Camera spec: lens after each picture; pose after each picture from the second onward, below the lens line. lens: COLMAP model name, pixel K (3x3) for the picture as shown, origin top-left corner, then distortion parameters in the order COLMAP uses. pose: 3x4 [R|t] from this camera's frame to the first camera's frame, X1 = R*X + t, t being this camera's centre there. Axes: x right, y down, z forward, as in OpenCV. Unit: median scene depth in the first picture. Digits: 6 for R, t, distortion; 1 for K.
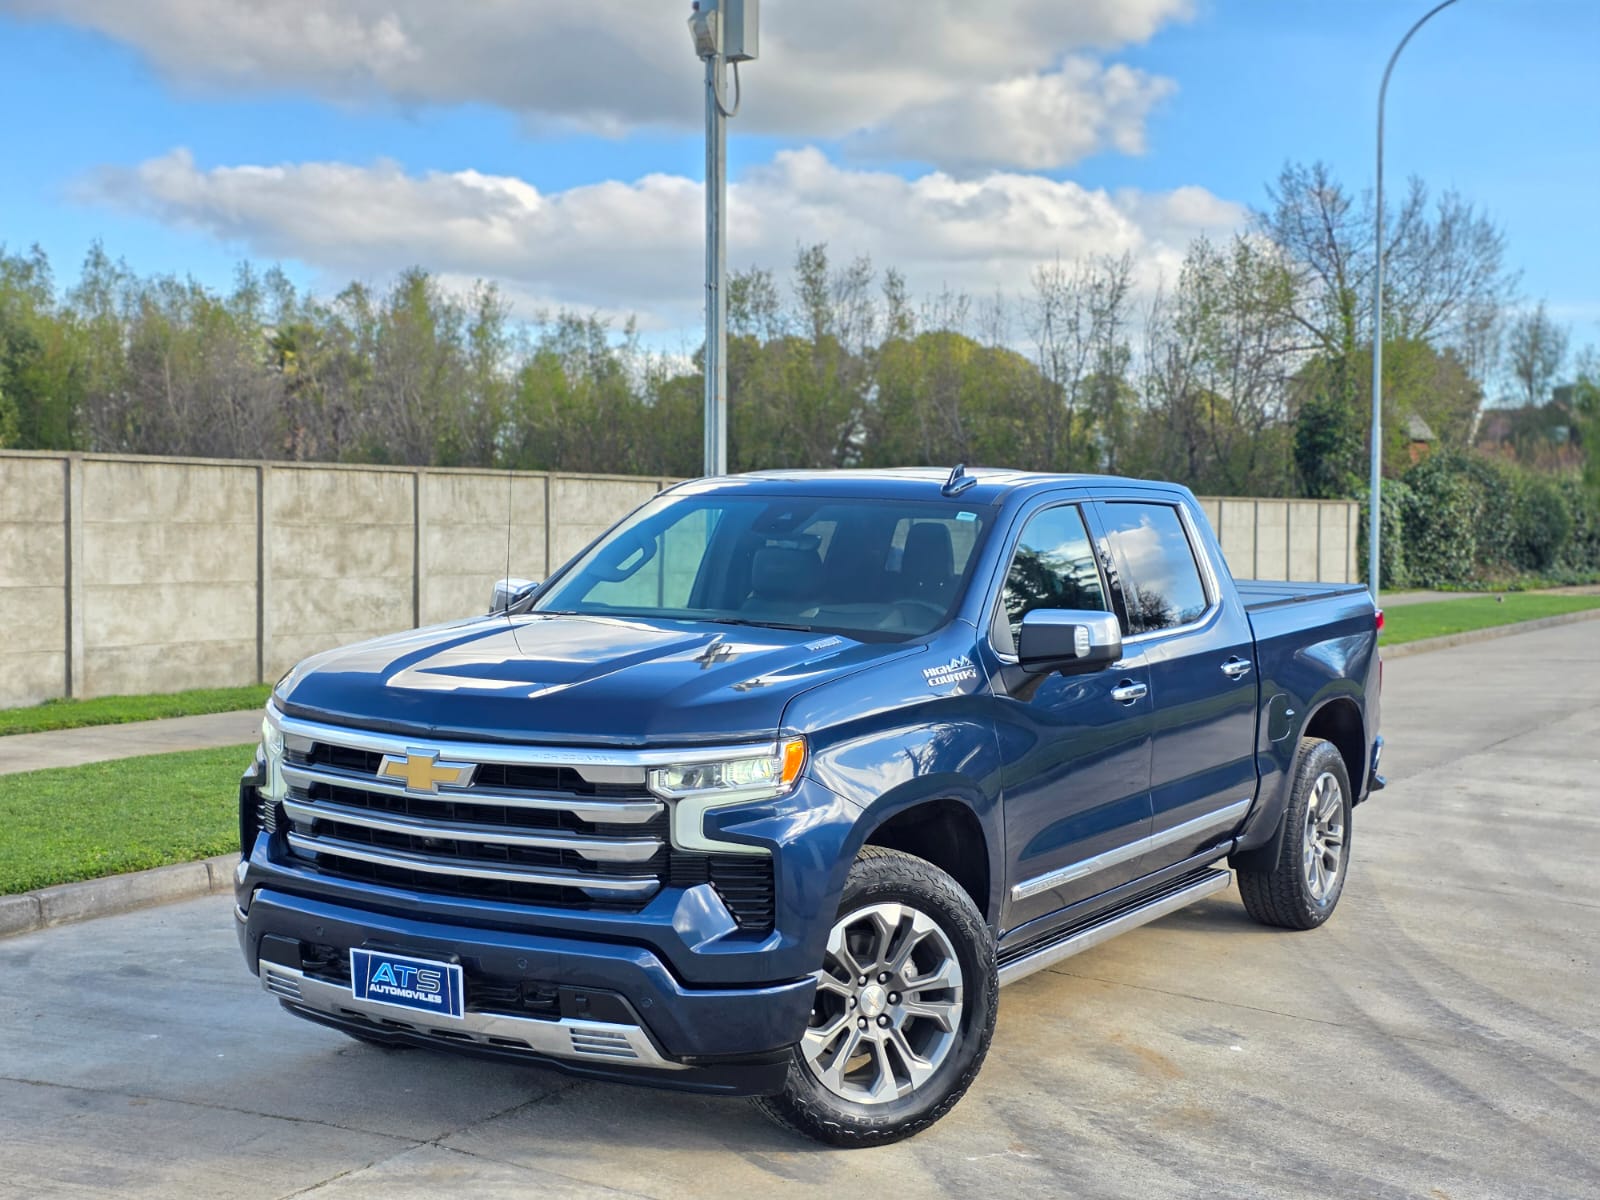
lens RADIAL K [[2181.0, 0, 796.6], [0, 2181.0, 591.0], [0, 0, 1]] dist [0.094641, 0.000000]
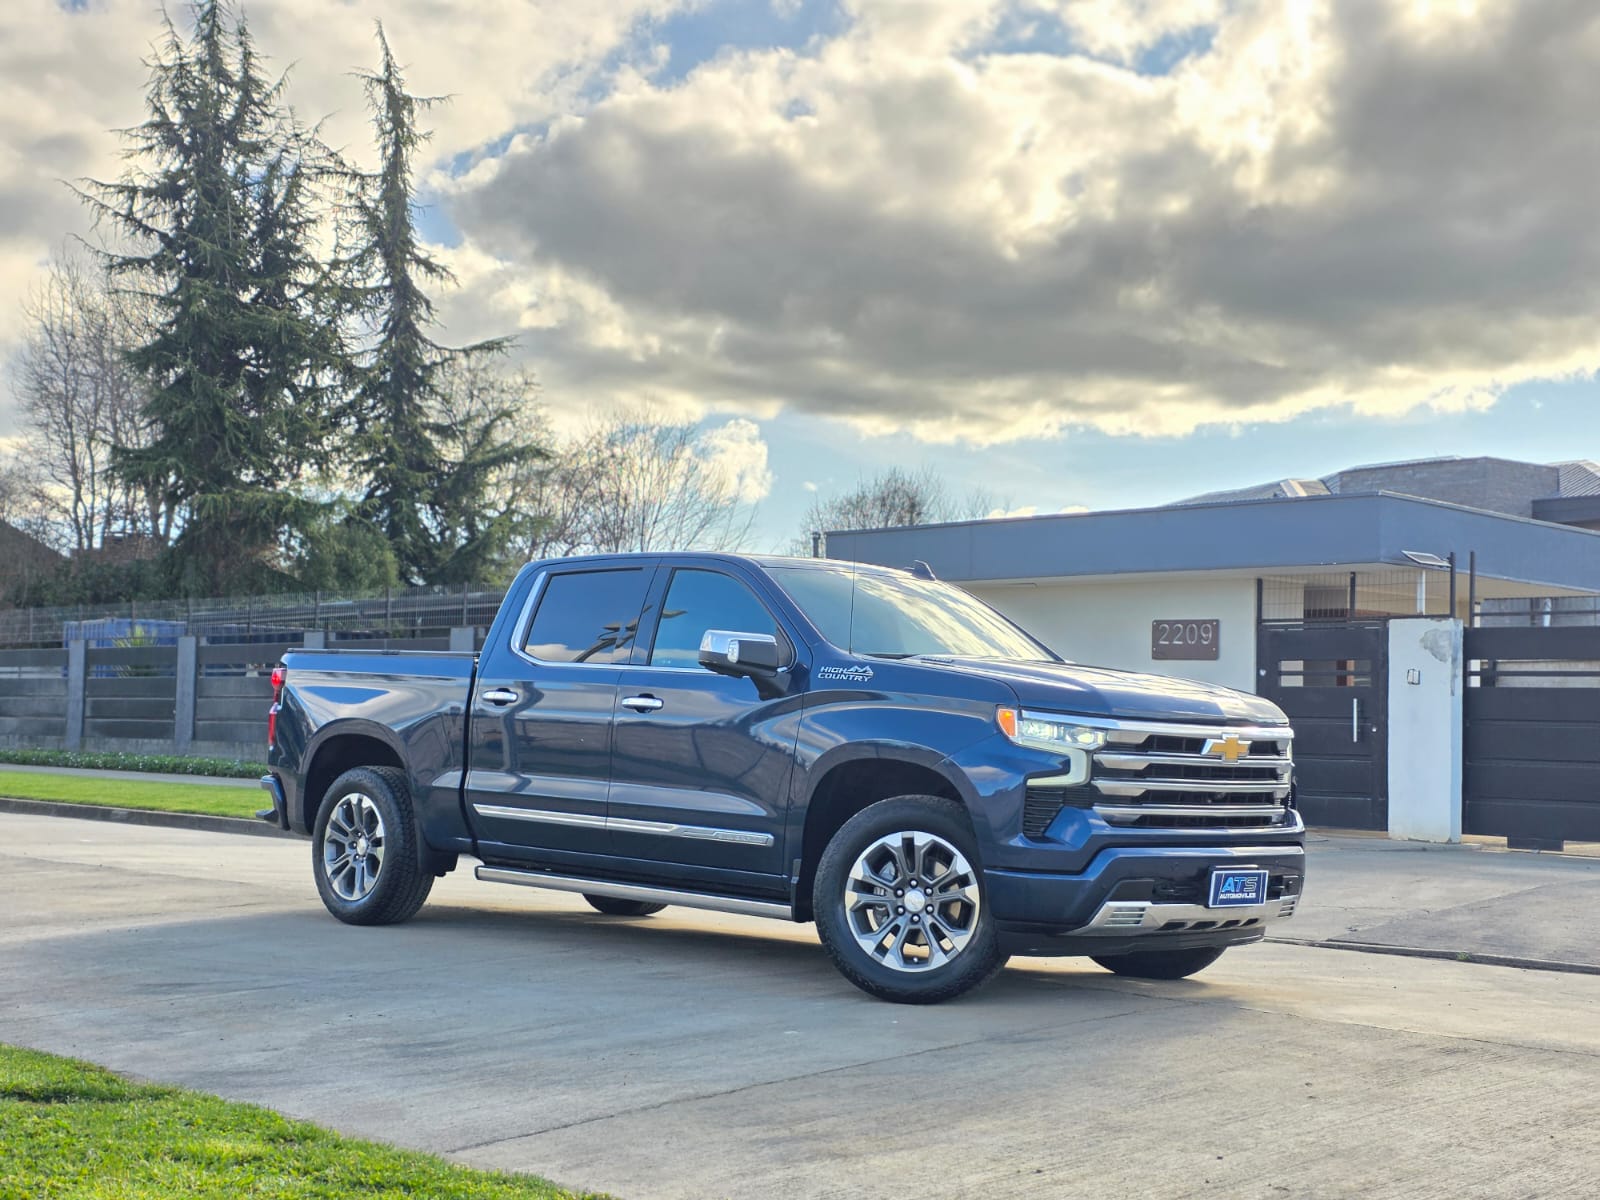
lens RADIAL K [[2181.0, 0, 828.2], [0, 2181.0, 598.6], [0, 0, 1]] dist [0.094641, 0.000000]
pose [[0.235340, 0.047727, 0.970741, -1.195429], [0.017829, 0.998413, -0.053410, 0.039036], [-0.971750, 0.029877, 0.234116, 0.641393]]
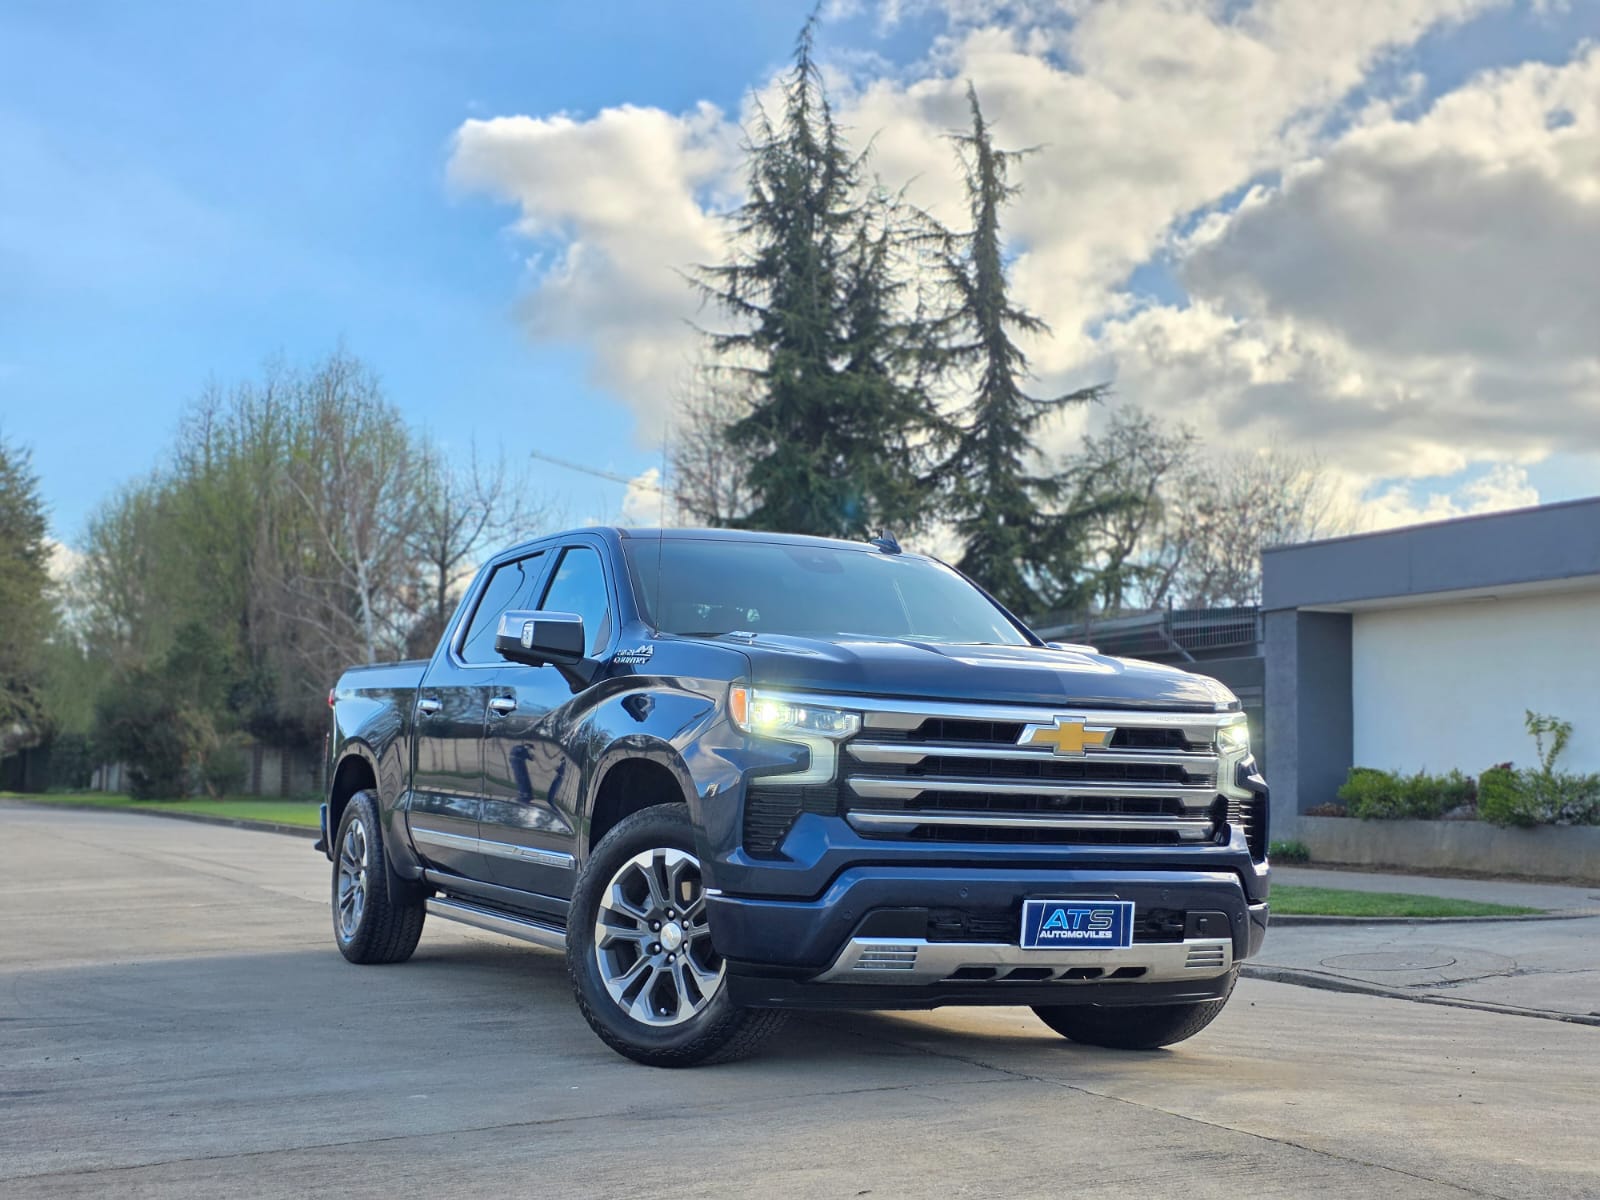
lens RADIAL K [[2181.0, 0, 802.4], [0, 2181.0, 611.3], [0, 0, 1]] dist [0.094641, 0.000000]
pose [[0.554886, 0.057418, 0.829942, -0.831606], [0.026980, 0.995849, -0.086935, 0.079055], [-0.831489, 0.070631, 0.551034, 0.344578]]
